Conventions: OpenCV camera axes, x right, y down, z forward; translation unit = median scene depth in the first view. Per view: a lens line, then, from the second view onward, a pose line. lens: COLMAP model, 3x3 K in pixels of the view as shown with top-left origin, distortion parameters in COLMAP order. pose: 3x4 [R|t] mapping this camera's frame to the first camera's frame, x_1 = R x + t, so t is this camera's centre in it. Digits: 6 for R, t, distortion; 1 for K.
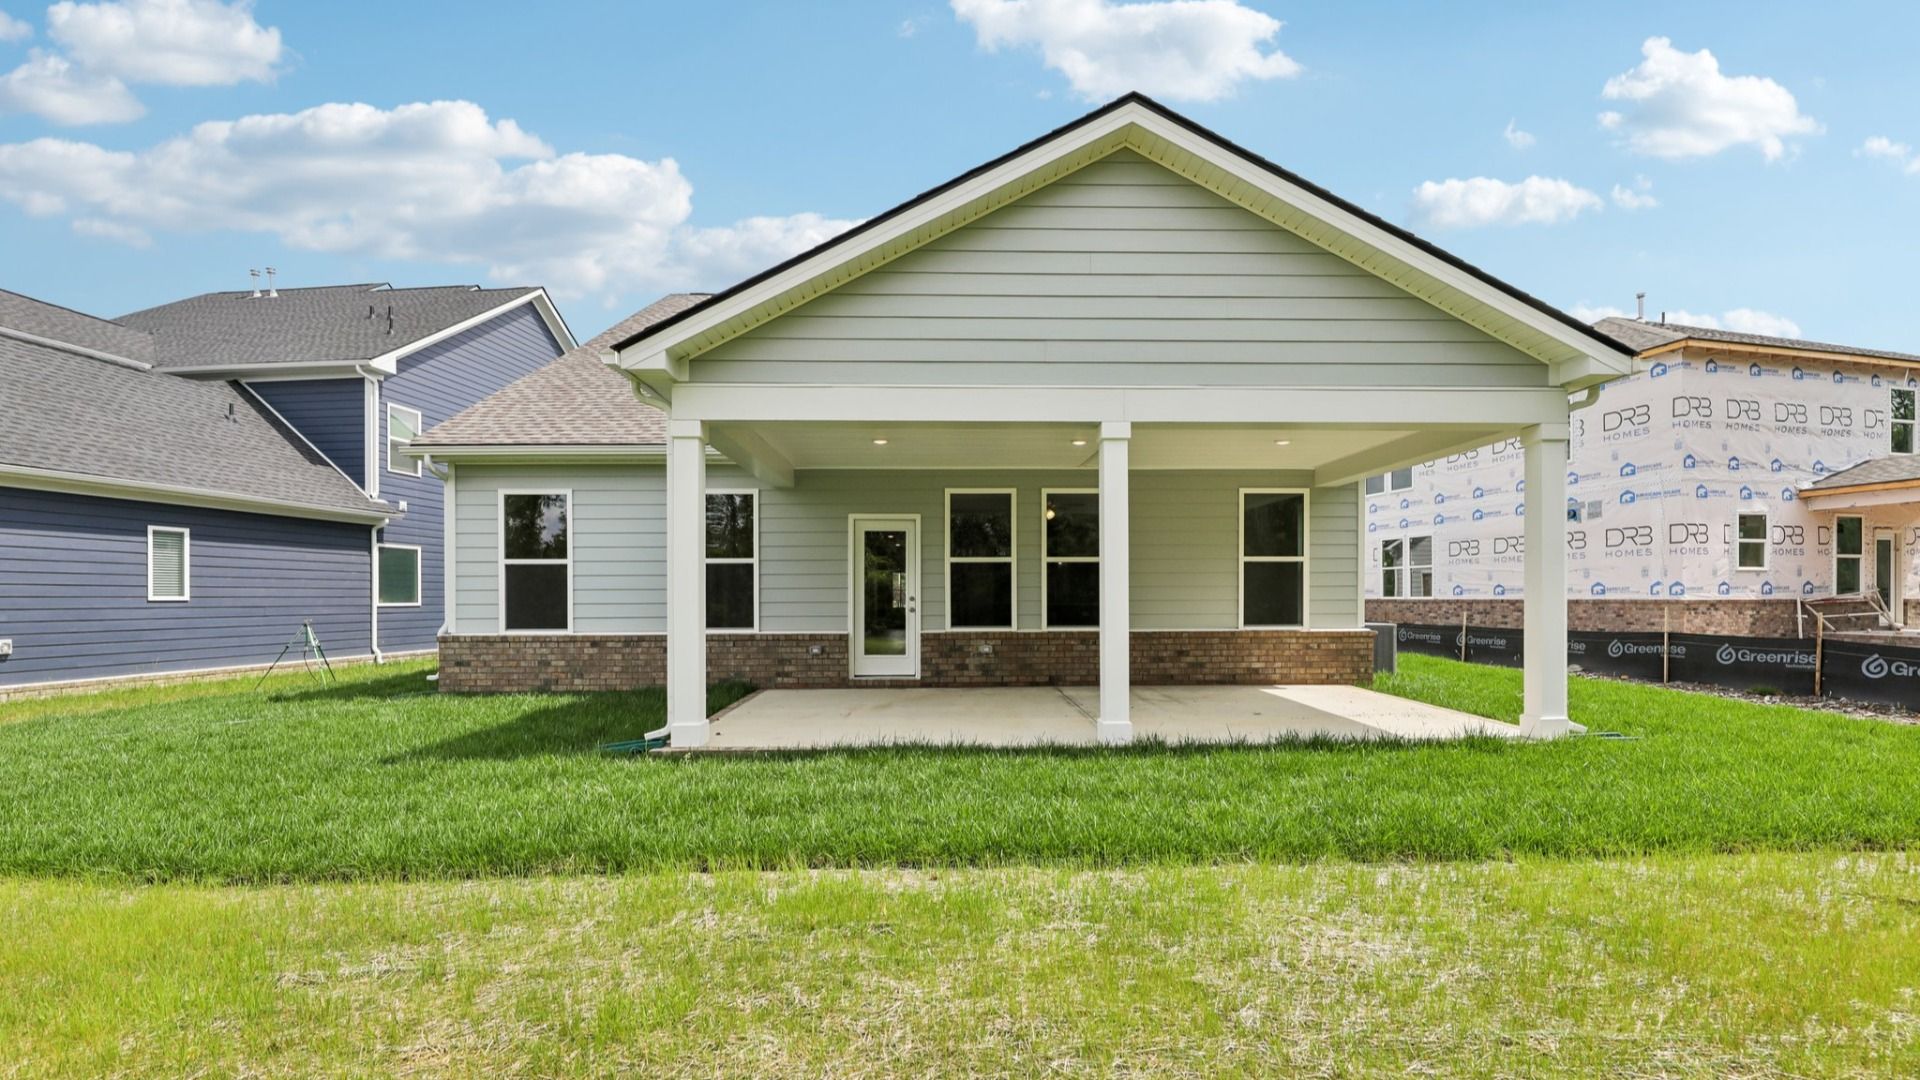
lens RADIAL K [[769.2, 0, 946.4], [0, 769.2, 543.1], [0, 0, 1]] dist [0.000141, -0.000548]
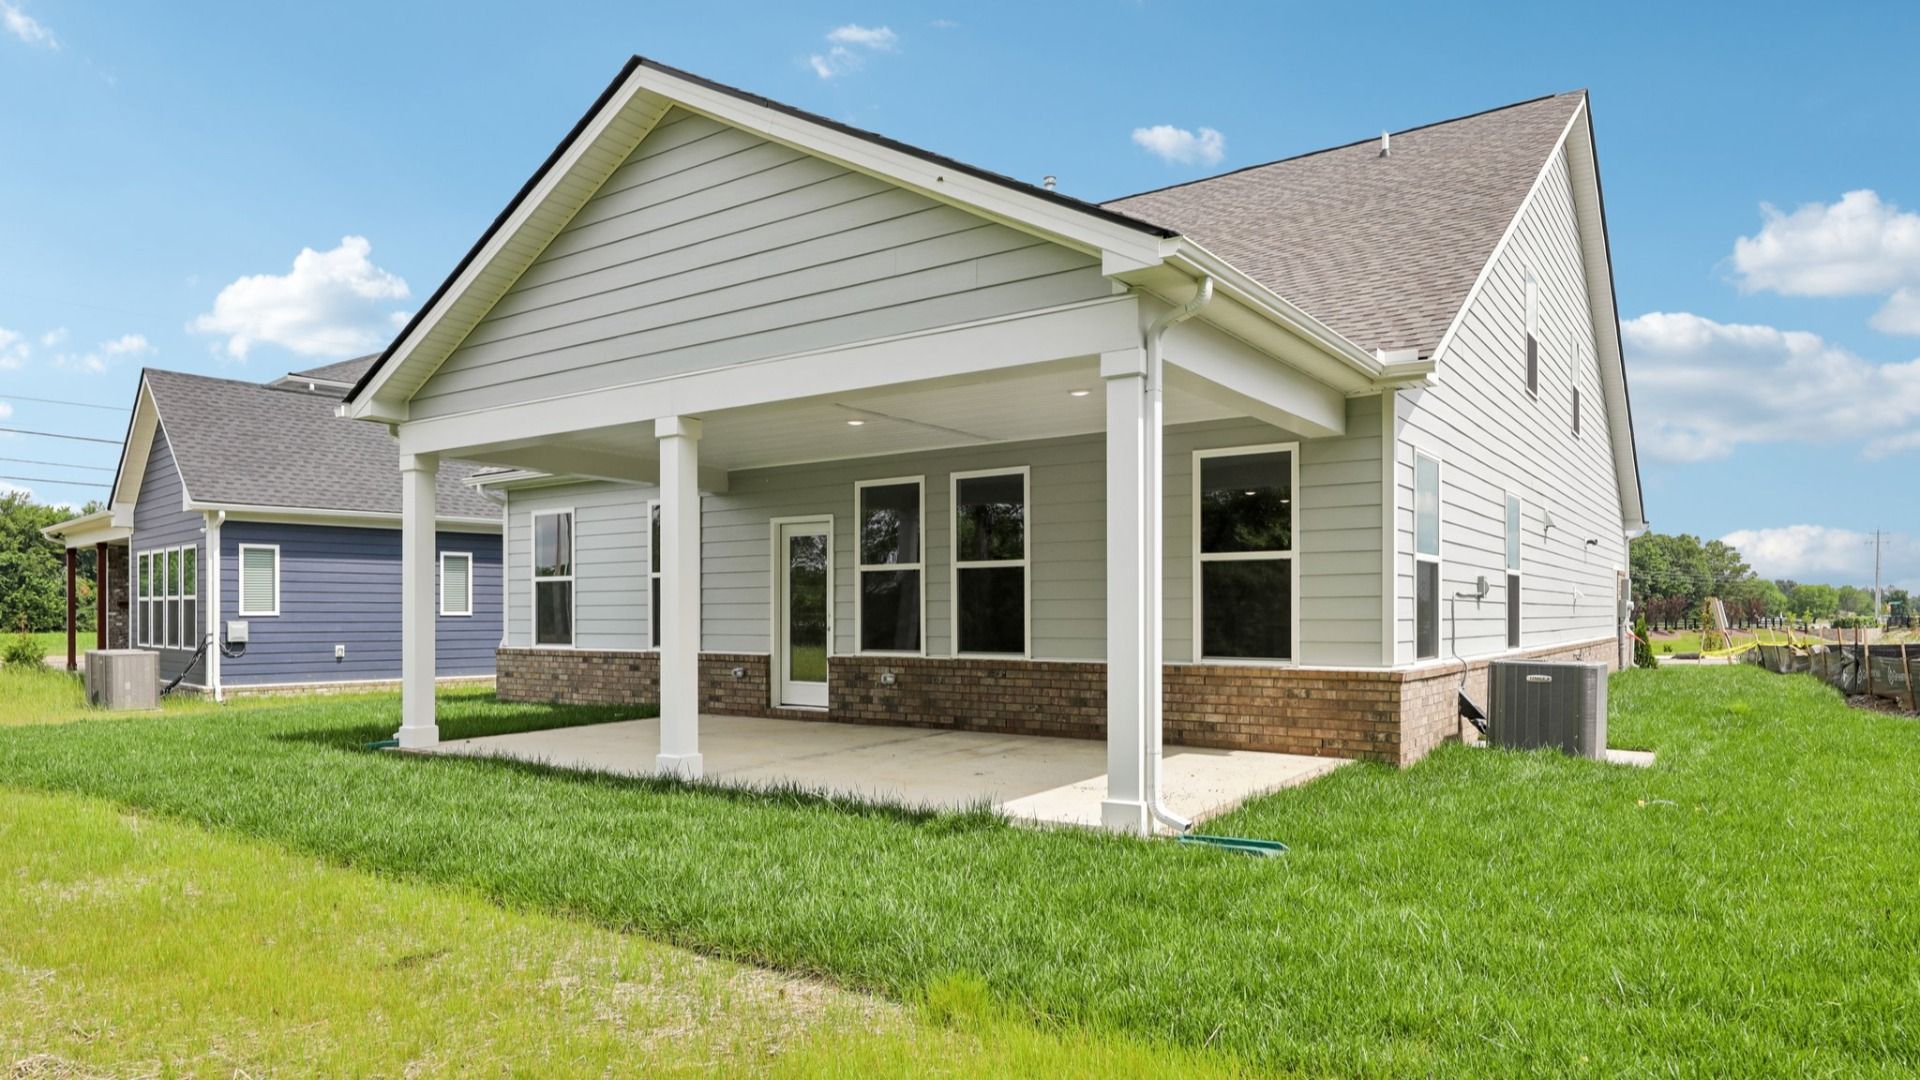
lens RADIAL K [[1127.2, 0, 946.6], [0, 1127.2, 526.6], [0, 0, 1]] dist [0.011178, 0.000953]
pose [[0.804334, -0.043302, -0.592598, 0.801580], [0.038279, 0.999045, -0.021045, 0.006296], [0.592944, -0.005757, 0.805223, 0.088087]]
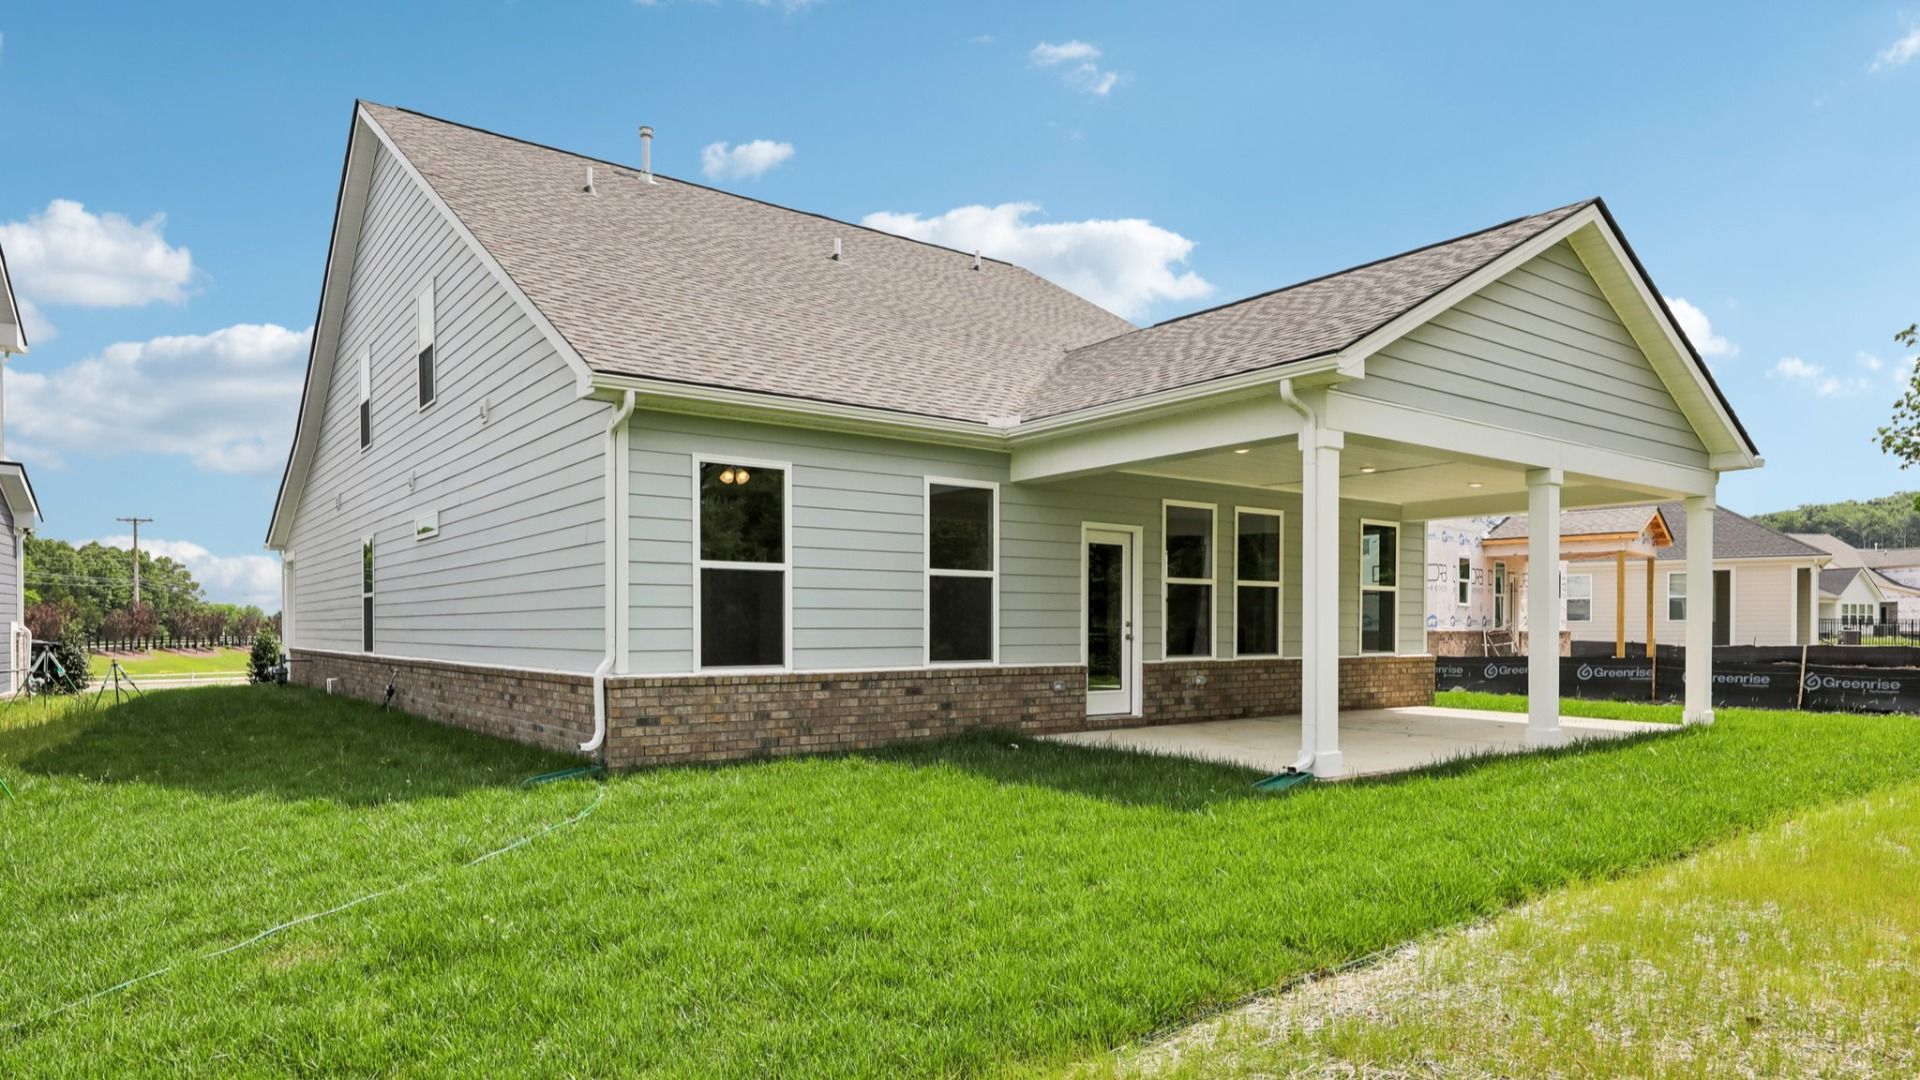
lens RADIAL K [[1127.2, 0, 942.5], [0, 1127.2, 548.6], [0, 0, 1]] dist [0.011178, 0.000953]
pose [[0.814092, 0.044831, 0.579004, -0.965250], [-0.044001, 0.998912, -0.015476, 0.016750], [-0.579067, -0.012878, 0.815178, 0.094178]]
